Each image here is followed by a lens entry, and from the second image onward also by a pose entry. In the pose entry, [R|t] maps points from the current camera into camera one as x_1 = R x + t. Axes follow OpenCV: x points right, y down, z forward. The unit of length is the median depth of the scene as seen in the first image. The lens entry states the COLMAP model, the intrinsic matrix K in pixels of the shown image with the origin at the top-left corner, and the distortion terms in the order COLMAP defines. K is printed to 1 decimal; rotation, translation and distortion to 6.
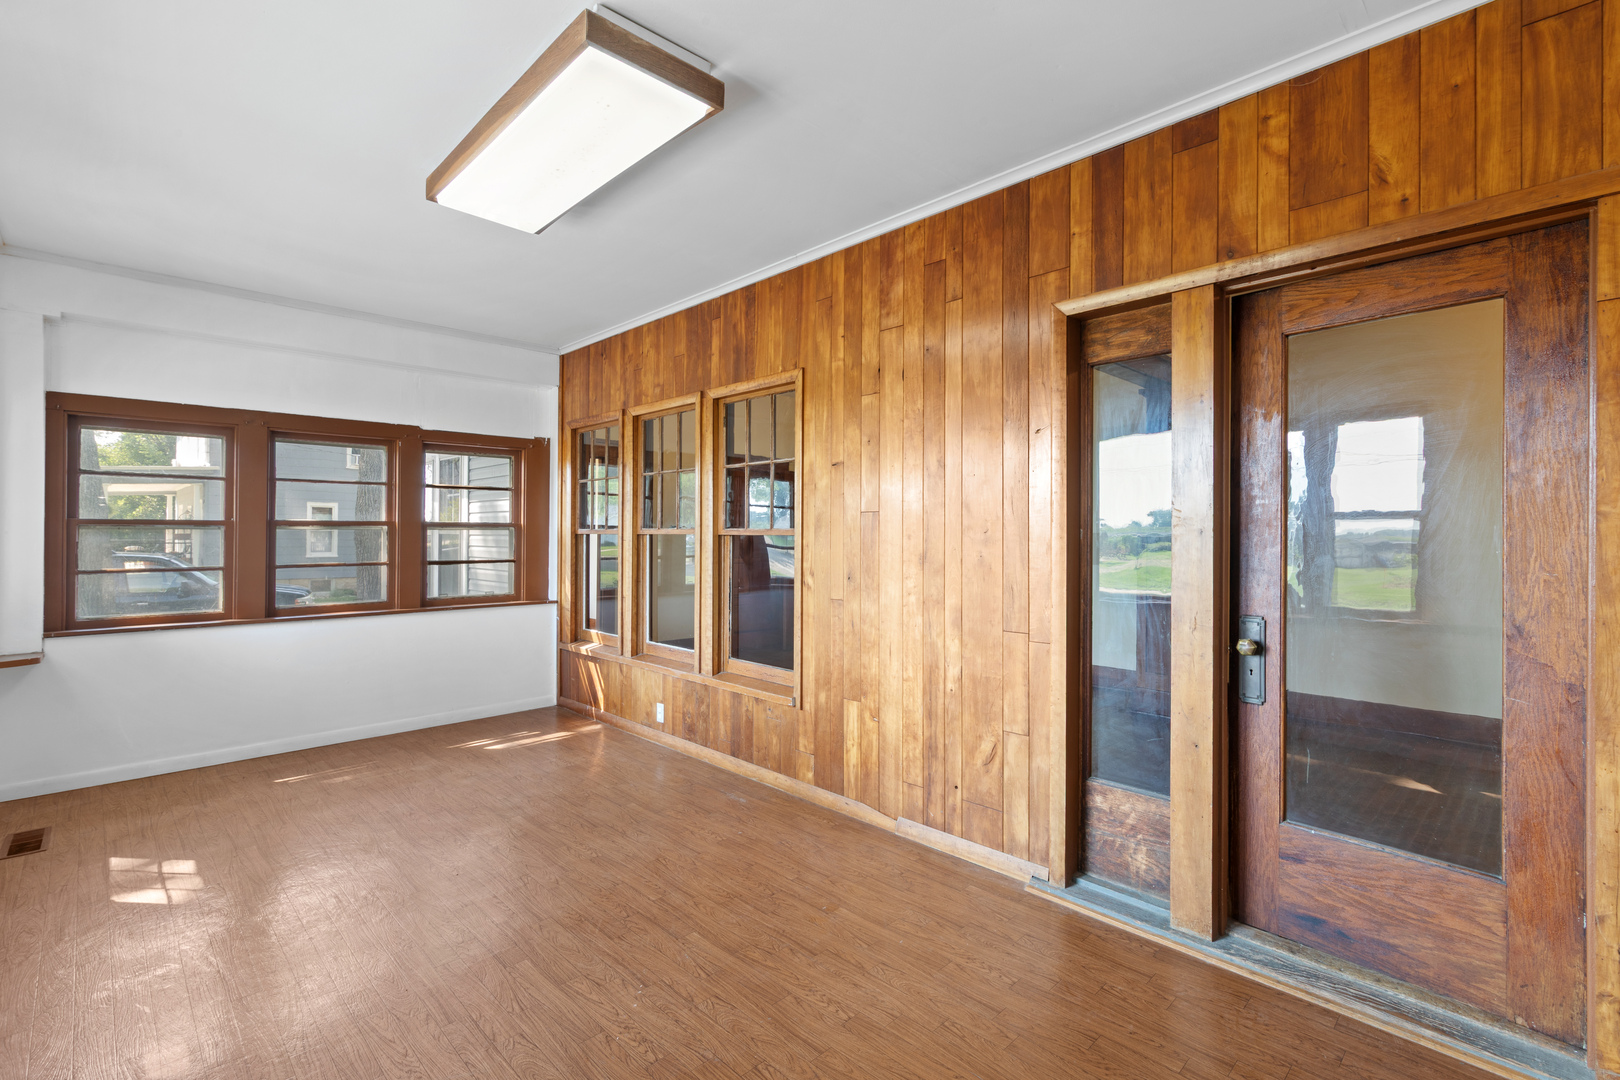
lens RADIAL K [[736.7, 0, 802.9], [0, 736.7, 536.3], [0, 0, 1]] dist [0.003679, -0.000202]
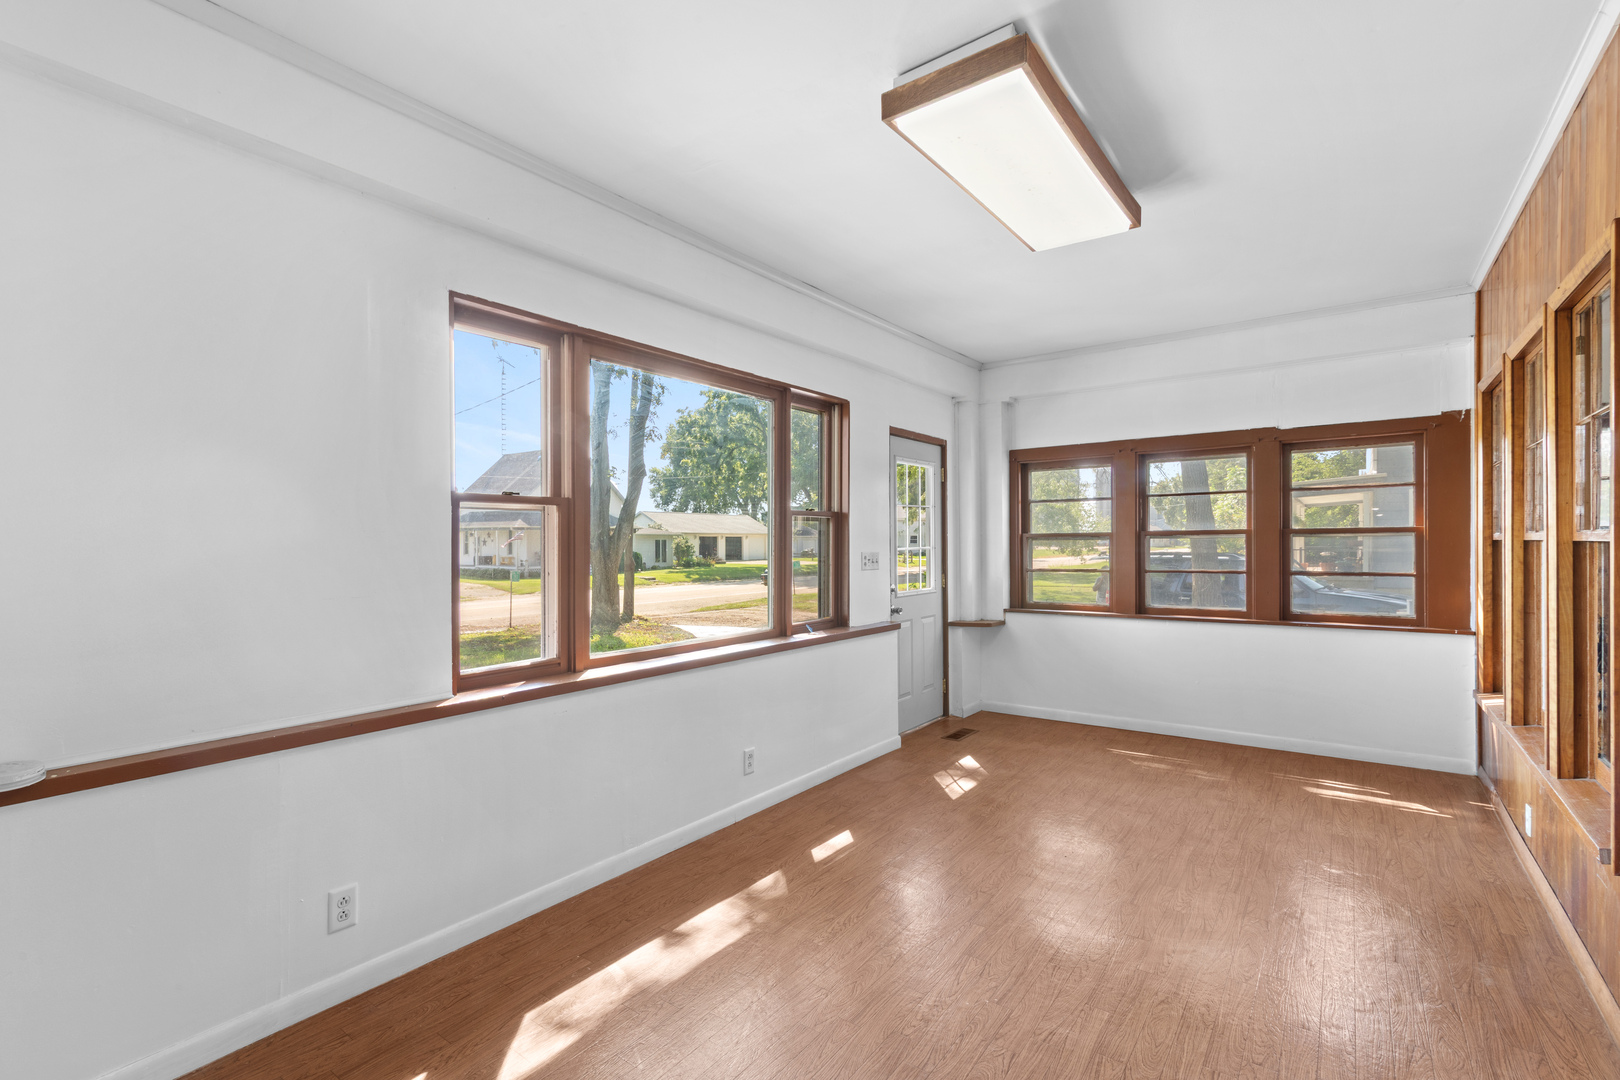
lens RADIAL K [[736.7, 0, 801.9], [0, 736.7, 547.8], [0, 0, 1]] dist [0.003679, -0.000202]
pose [[0.148770, 0.000260, -0.988872, 0.366279], [0.006253, 0.999980, 0.001204, -0.000338], [0.988852, -0.006362, 0.148766, 0.303614]]
